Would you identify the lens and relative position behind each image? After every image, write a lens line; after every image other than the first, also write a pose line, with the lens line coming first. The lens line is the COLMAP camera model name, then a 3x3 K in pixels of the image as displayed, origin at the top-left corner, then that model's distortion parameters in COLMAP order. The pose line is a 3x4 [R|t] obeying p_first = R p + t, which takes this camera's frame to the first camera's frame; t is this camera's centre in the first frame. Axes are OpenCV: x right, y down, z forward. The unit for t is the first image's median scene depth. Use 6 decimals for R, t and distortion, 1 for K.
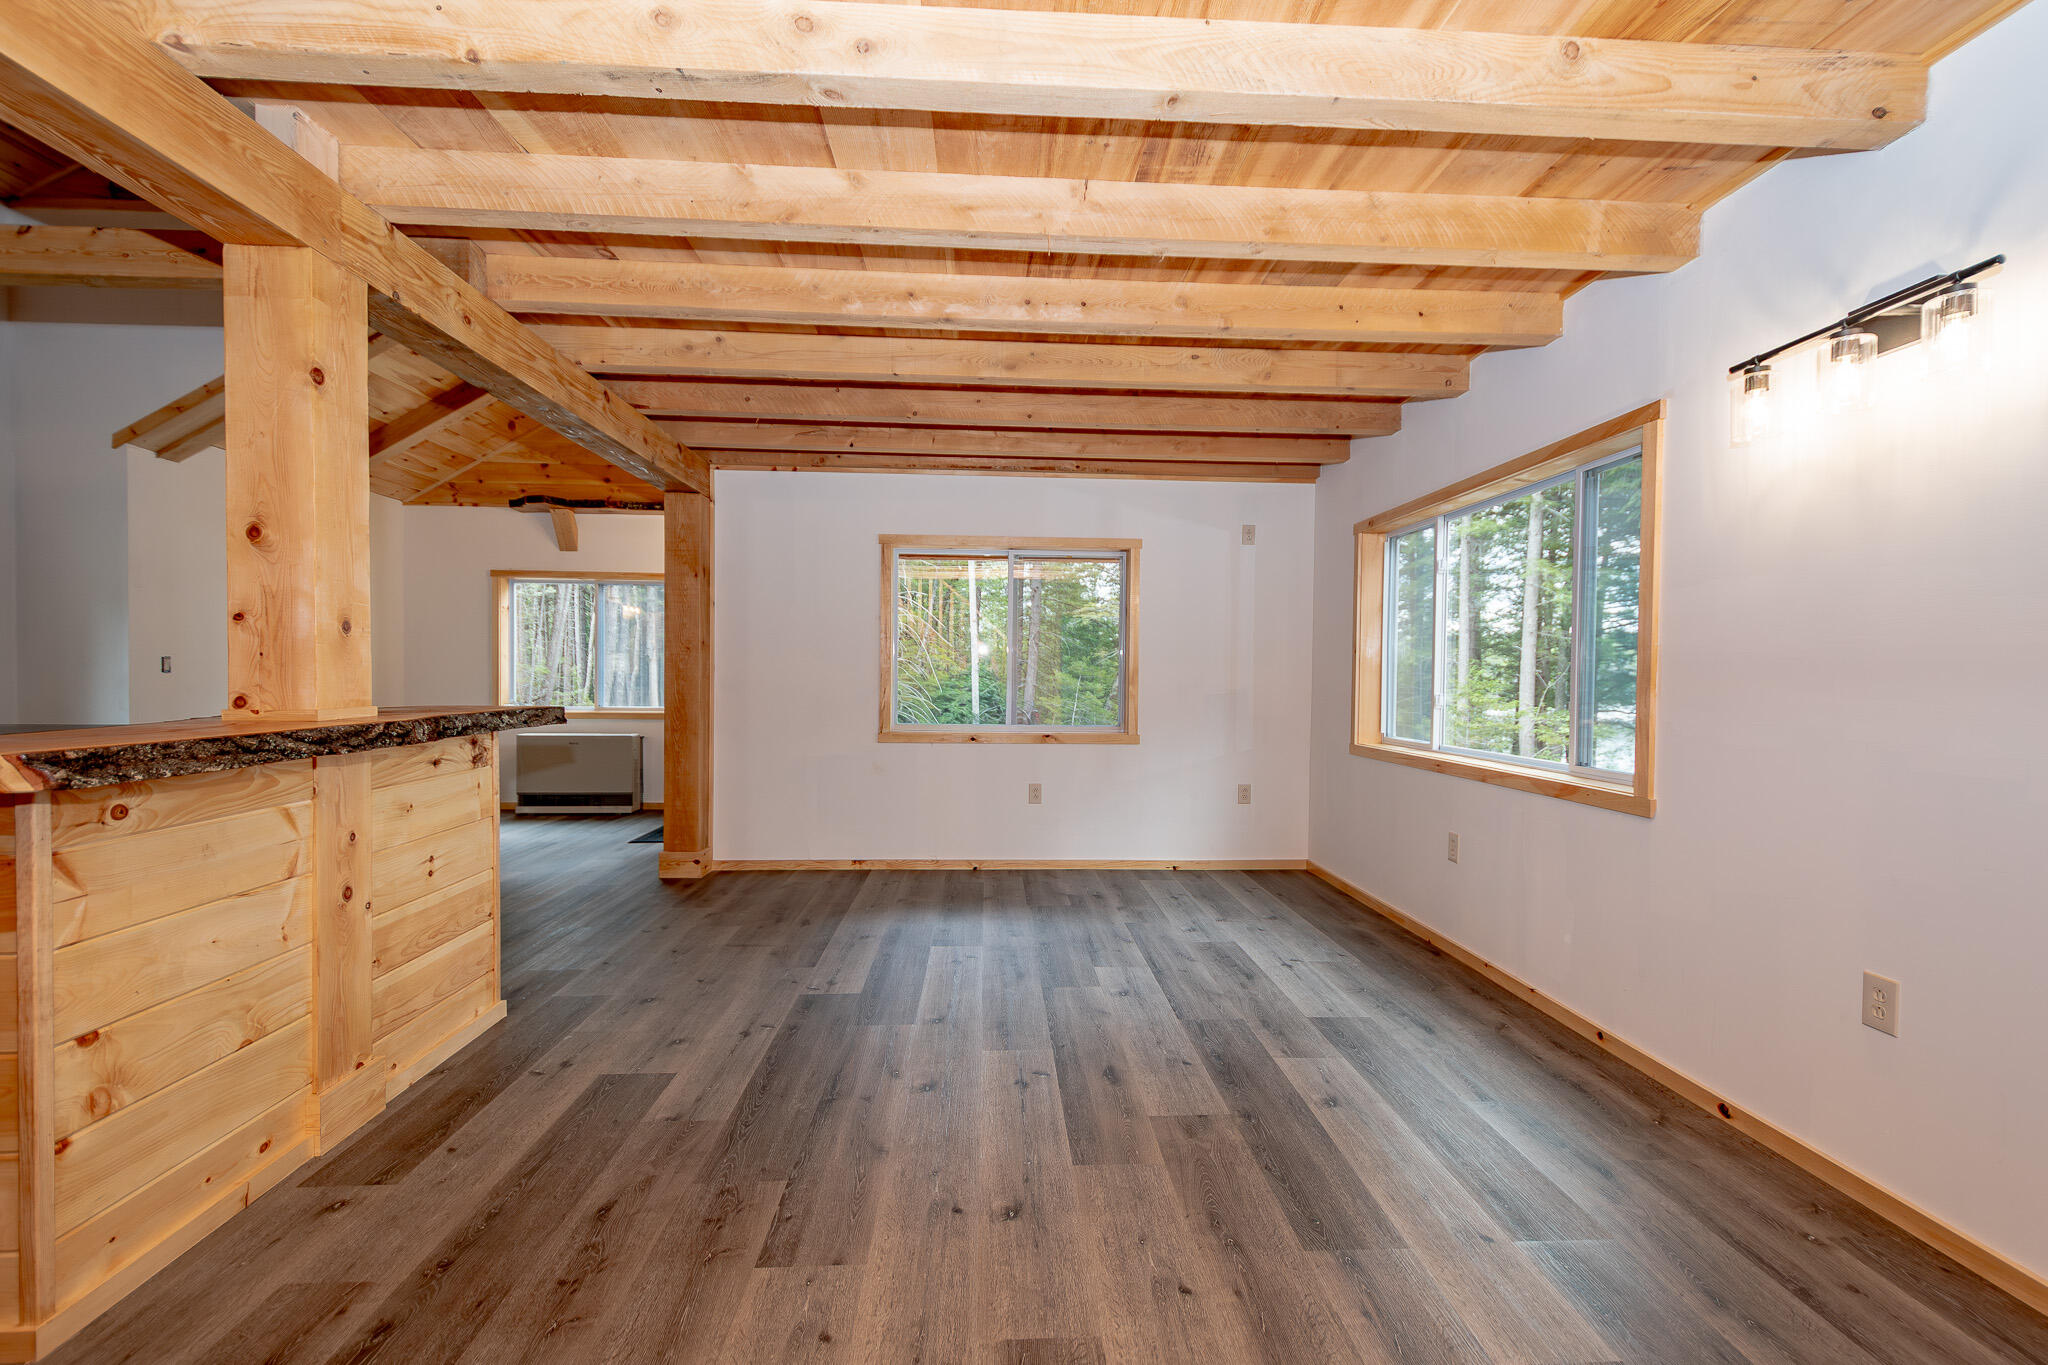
lens RADIAL K [[886.4, 0, 1024.0], [0, 886.4, 682.5], [0, 0, 1]] dist [0.021485, -0.007088]
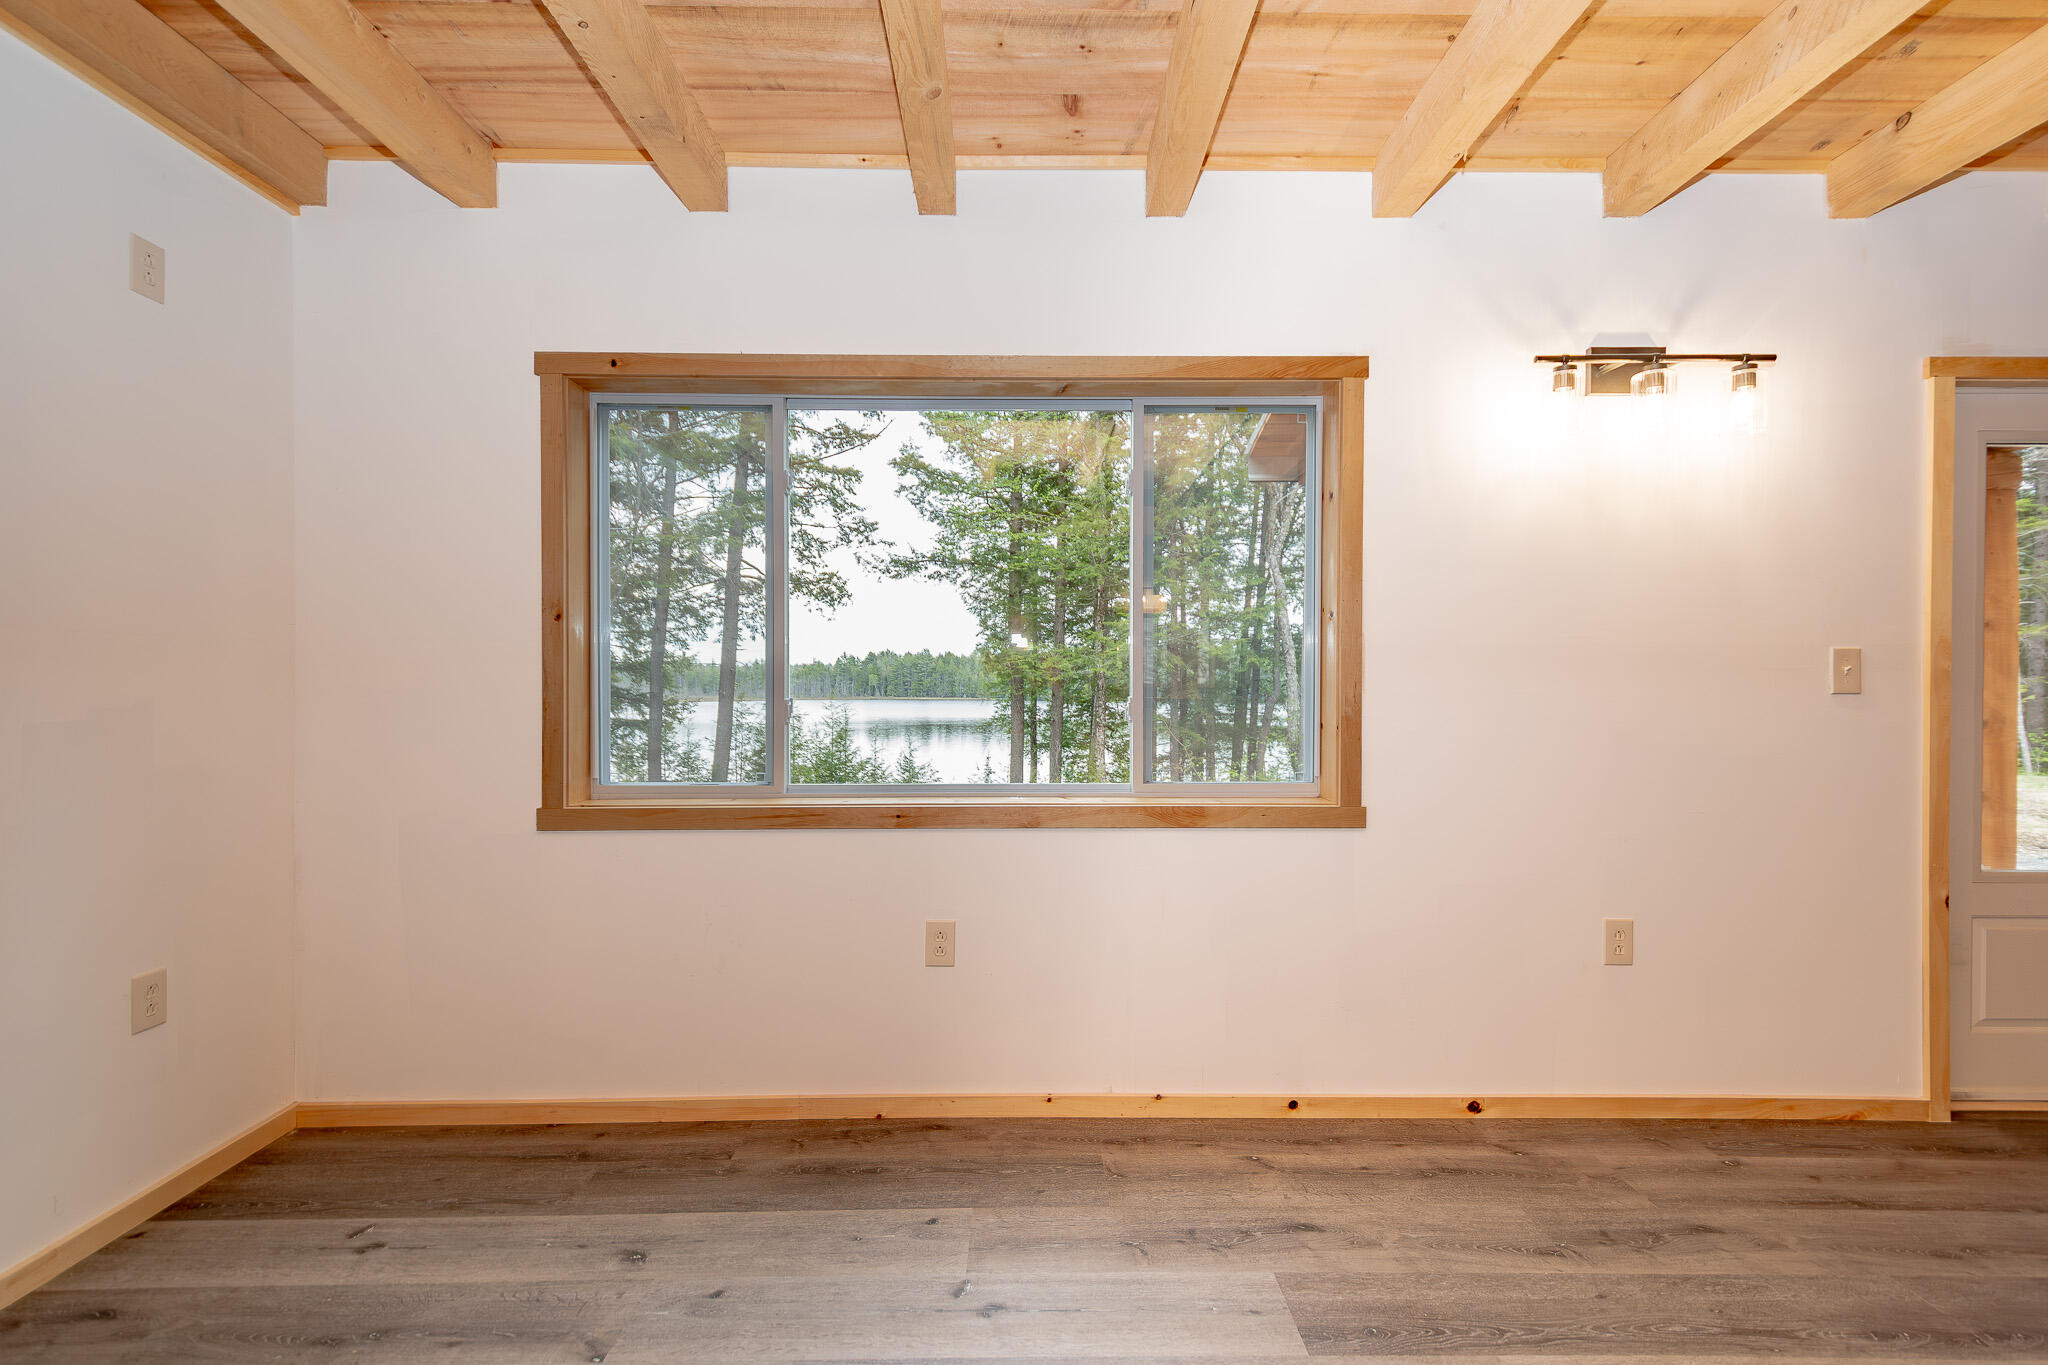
lens RADIAL K [[921.4, 0, 1028.9], [0, 921.4, 691.1], [0, 0, 1]] dist [0.025235, -0.011623]
pose [[0.041517, -0.014372, 0.999034, -0.213842], [0.012778, 0.999822, 0.013852, -0.000800], [-0.999056, 0.012190, 0.041693, 1.213285]]
